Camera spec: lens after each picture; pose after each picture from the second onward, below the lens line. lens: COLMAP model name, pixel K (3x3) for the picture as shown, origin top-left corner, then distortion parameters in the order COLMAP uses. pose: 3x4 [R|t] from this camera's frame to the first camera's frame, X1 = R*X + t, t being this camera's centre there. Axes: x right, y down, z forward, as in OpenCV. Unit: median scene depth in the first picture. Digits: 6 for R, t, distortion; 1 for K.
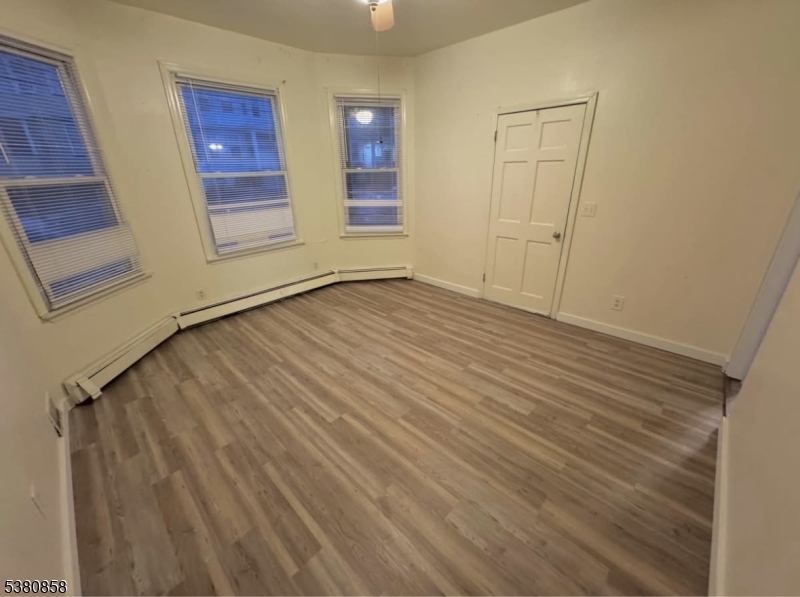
lens RADIAL K [[319.2, 0, 401.3], [0, 319.2, 295.0], [0, 0, 1]] dist [-0.002045, 0.000019]
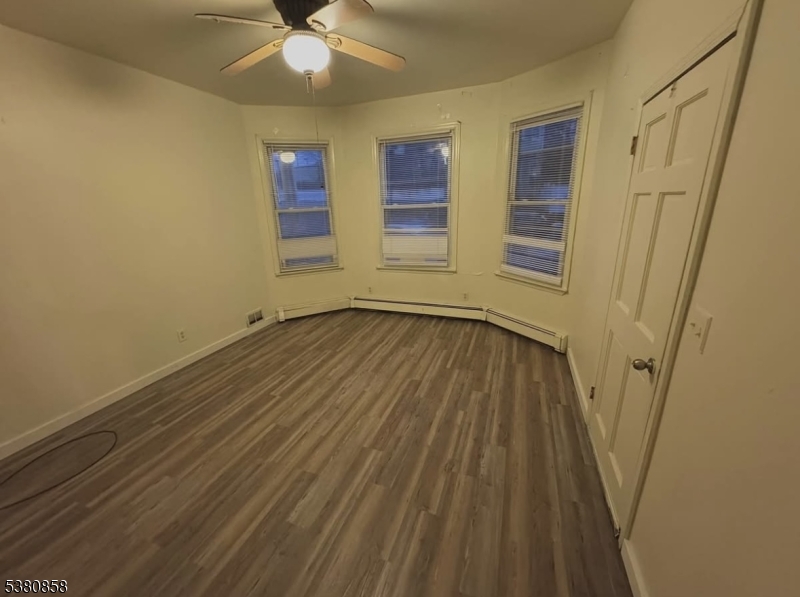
lens RADIAL K [[319.2, 0, 401.2], [0, 319.2, 300.4], [0, 0, 1]] dist [-0.002045, 0.000019]
pose [[0.404801, 0.278712, -0.870894, 0.757718], [-0.317827, 0.935919, 0.151792, -0.247425], [0.857392, 0.215348, 0.467444, 0.548783]]
